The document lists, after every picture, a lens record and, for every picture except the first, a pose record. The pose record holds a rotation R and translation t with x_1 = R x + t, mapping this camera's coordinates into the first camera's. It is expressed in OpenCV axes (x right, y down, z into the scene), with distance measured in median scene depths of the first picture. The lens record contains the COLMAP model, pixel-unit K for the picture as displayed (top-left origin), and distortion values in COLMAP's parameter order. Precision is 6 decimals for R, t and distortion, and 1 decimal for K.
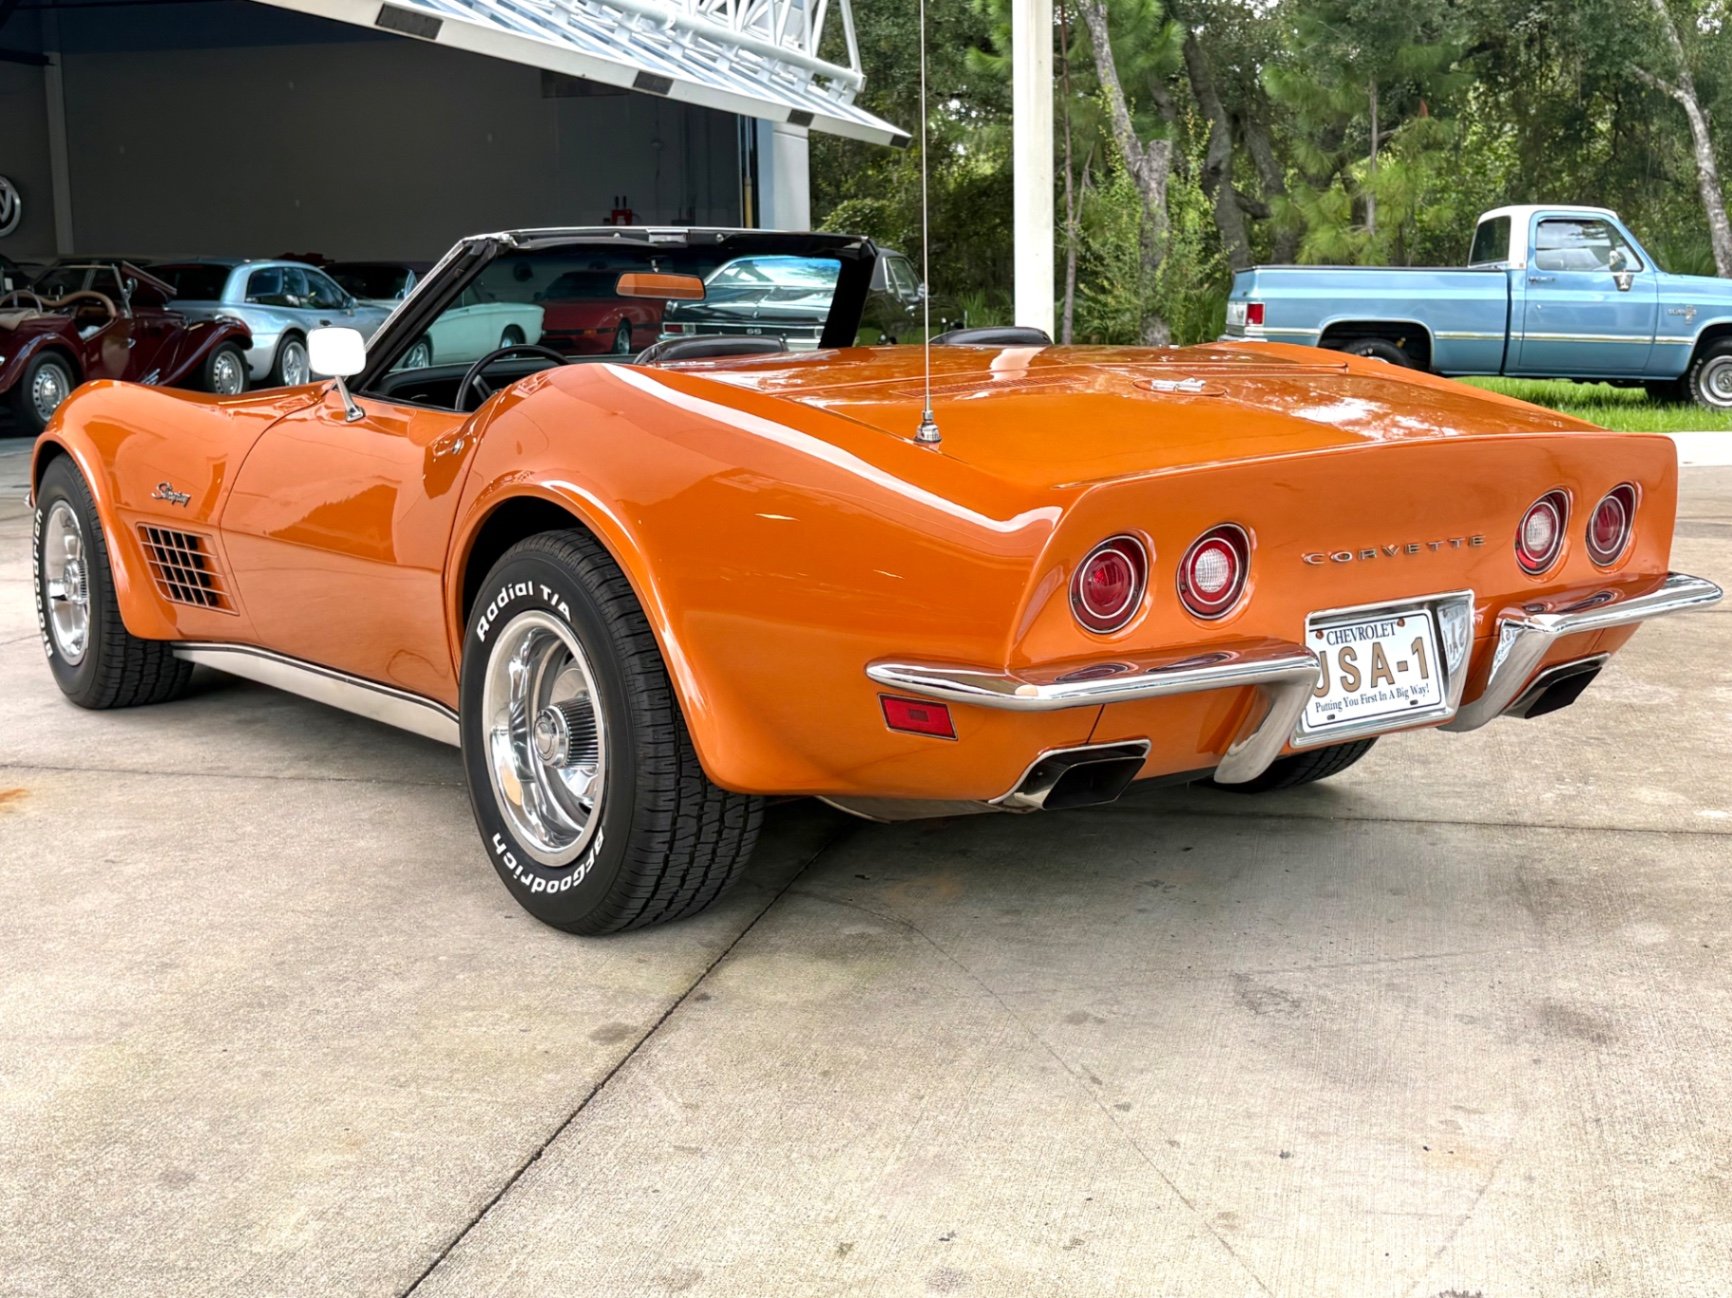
lens RADIAL K [[2094.0, 0, 866.0], [0, 2094.0, 649.0], [0, 0, 1]] dist [0.209780, -0.718300]
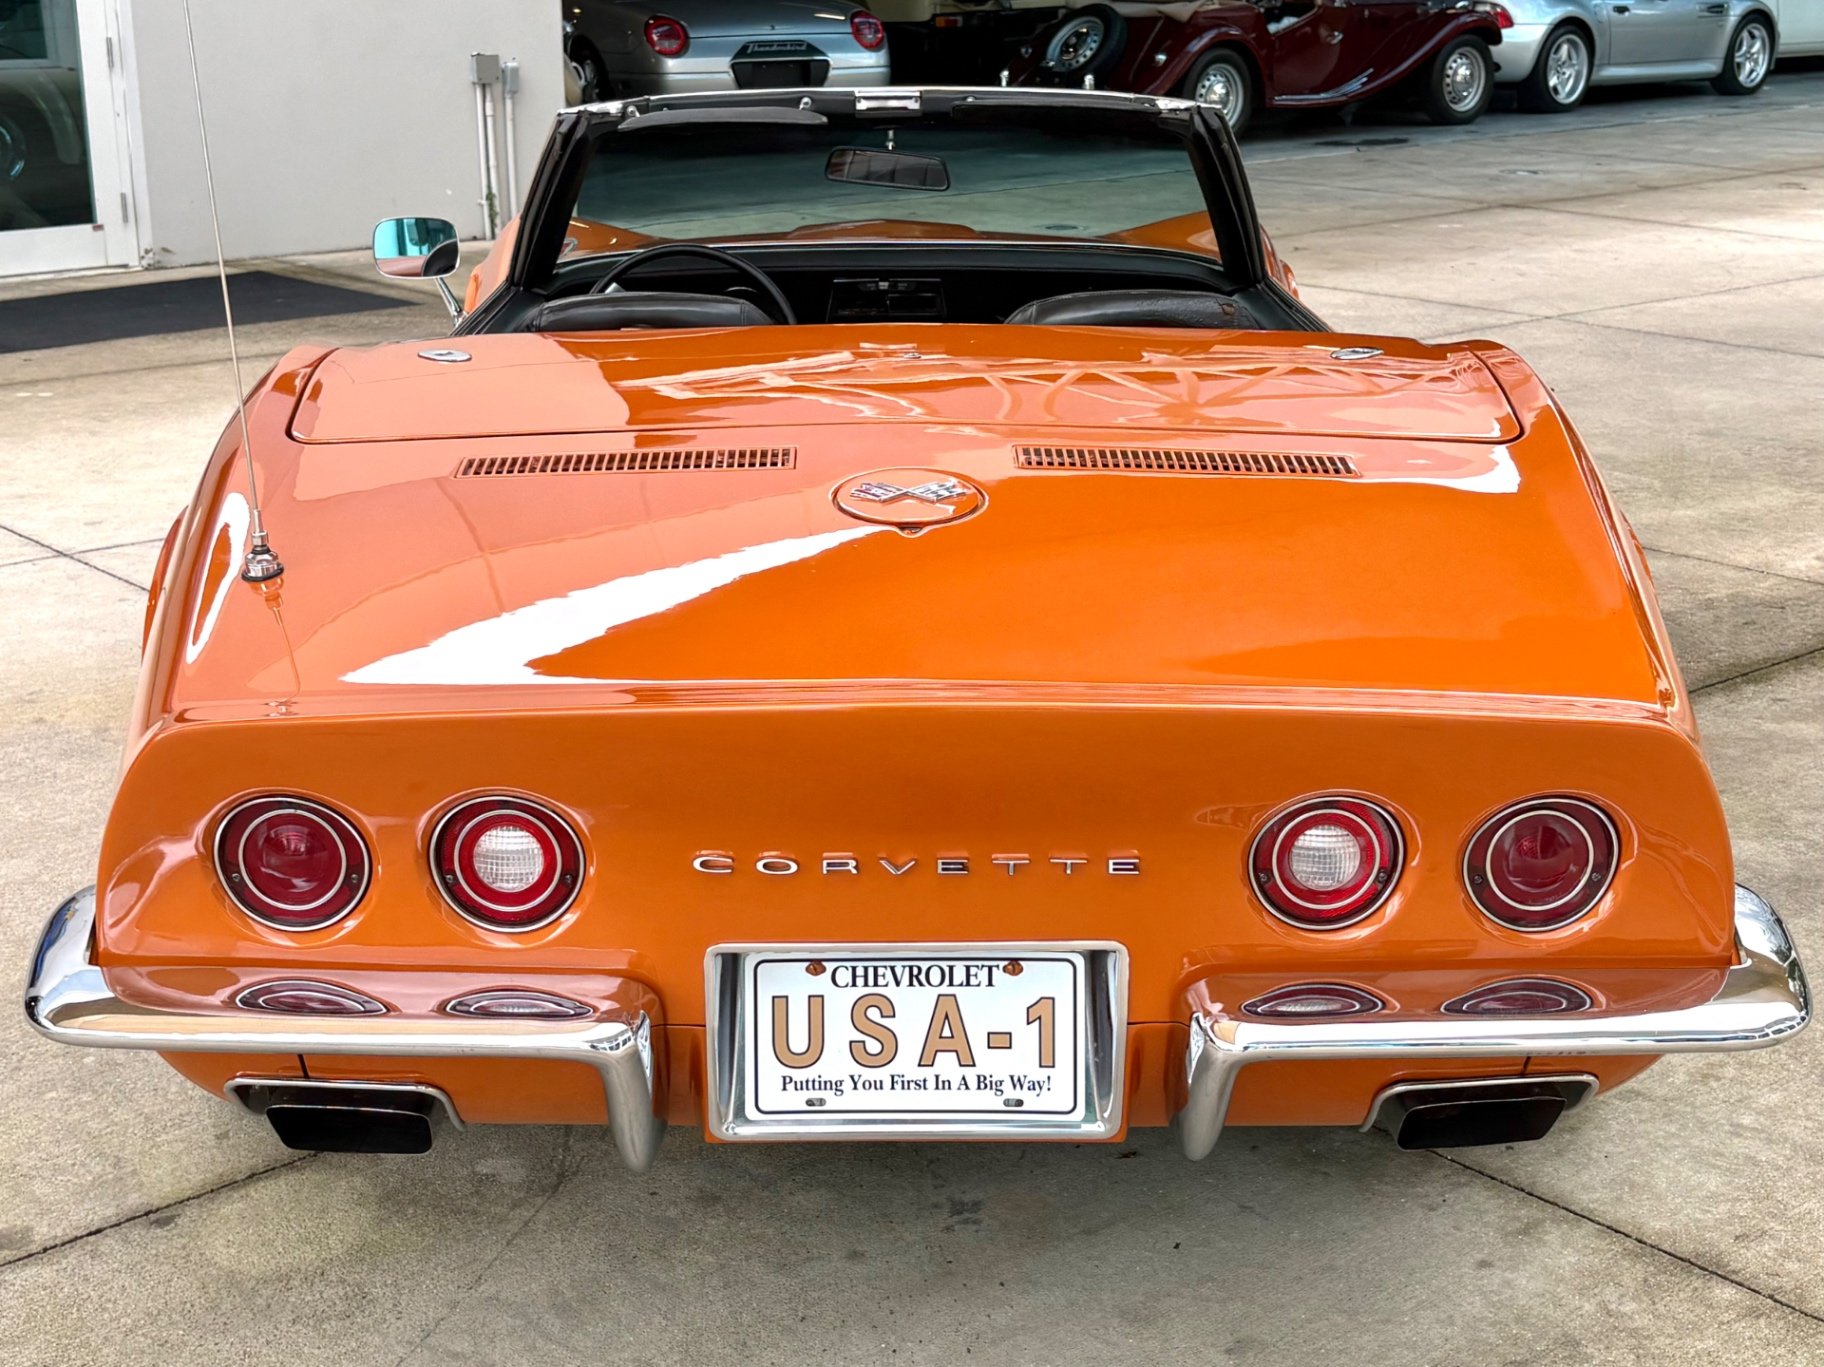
lens RADIAL K [[2441.5, 0, 912.0], [0, 2441.5, 683.5], [0, 0, 1]] dist [0.214402, -0.814480]
pose [[0.815579, 0.183813, -0.548674, 0.594401], [-0.109692, 0.980124, 0.165303, -0.202064], [0.568154, -0.074632, 0.819531, 0.426885]]
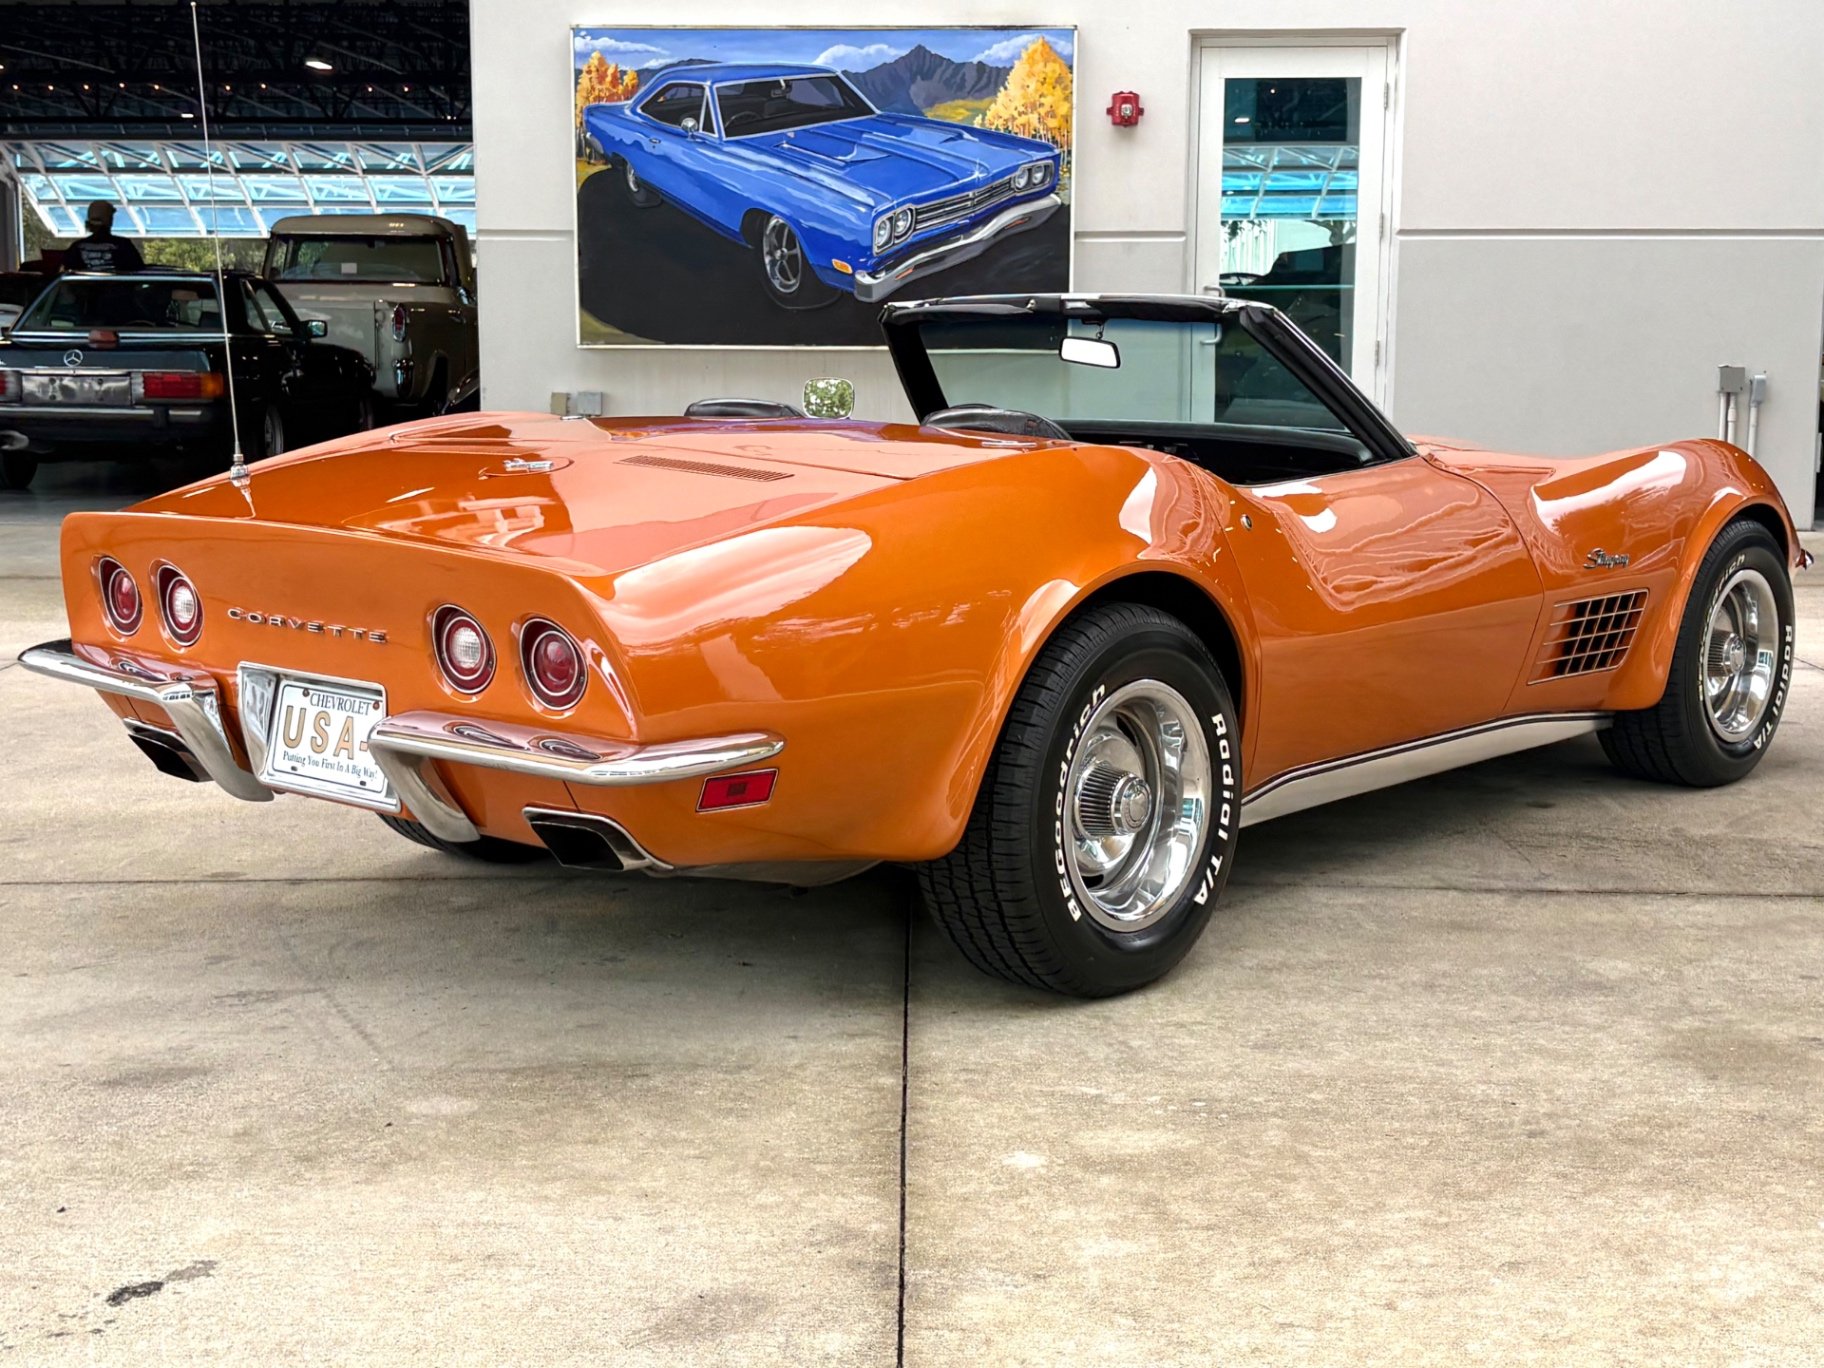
lens RADIAL K [[2384.9, 0, 912.0], [0, 2384.9, 684.0], [0, 0, 1]] dist [0.229870, -0.790308]
pose [[0.241888, 0.170763, -0.955160, 1.434964], [-0.174038, 0.976063, 0.130426, -0.221268], [0.954568, 0.134686, 0.265817, 0.938879]]
